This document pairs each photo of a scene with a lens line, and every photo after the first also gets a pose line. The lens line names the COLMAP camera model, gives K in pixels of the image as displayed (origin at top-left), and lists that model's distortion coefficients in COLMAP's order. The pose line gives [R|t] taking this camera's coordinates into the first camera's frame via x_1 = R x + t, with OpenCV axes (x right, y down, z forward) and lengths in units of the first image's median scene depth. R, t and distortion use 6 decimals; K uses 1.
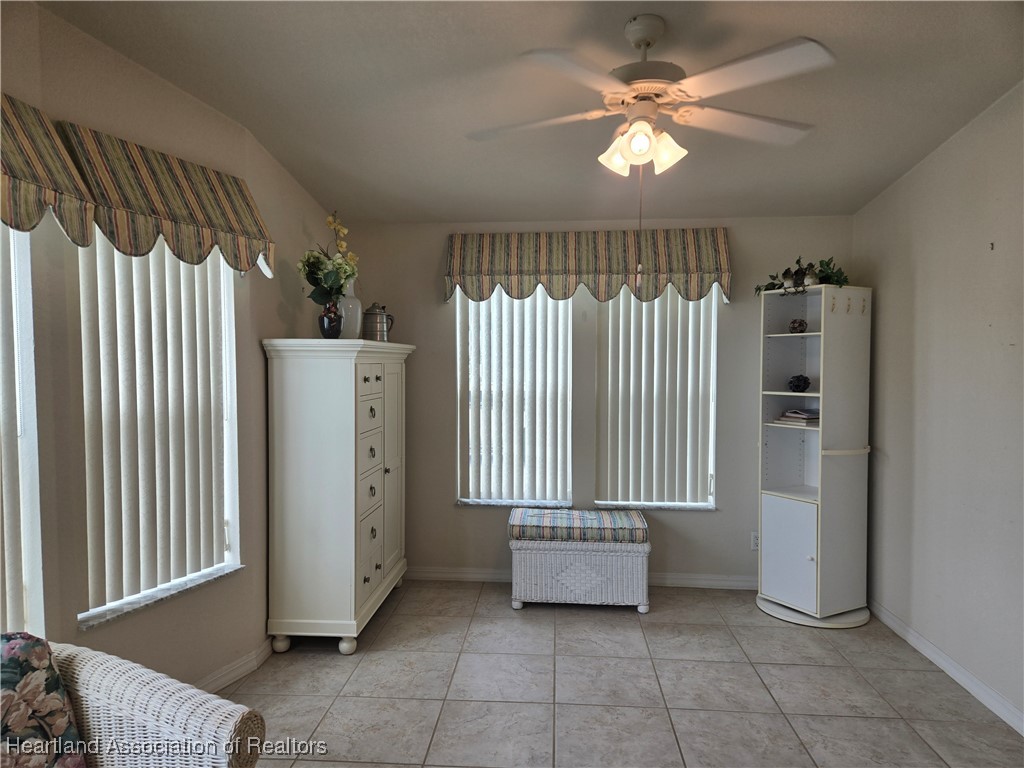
lens RADIAL K [[689.0, 0, 510.5], [0, 689.0, 389.0], [0, 0, 1]] dist [0.070374, -0.056117]
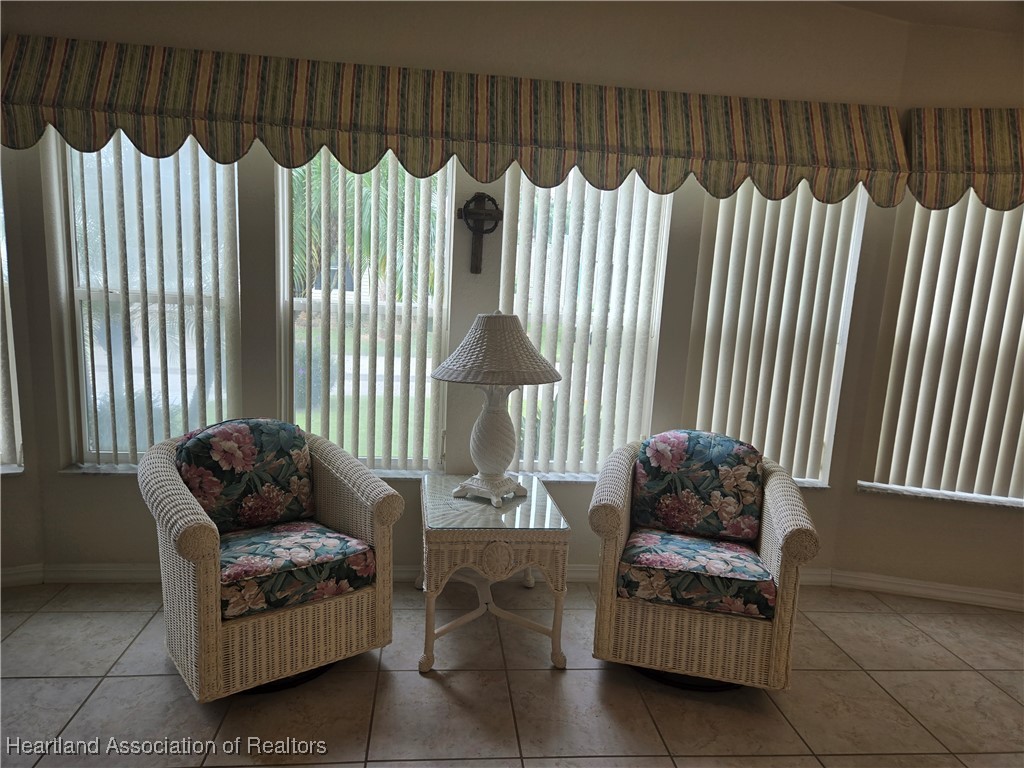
lens RADIAL K [[689.0, 0, 508.8], [0, 689.0, 386.8], [0, 0, 1]] dist [0.070374, -0.056117]
pose [[0.187360, 0.158165, -0.969474, 0.572799], [-0.095519, 0.985208, 0.142272, 0.012173], [0.977636, 0.065947, 0.199696, 0.045360]]
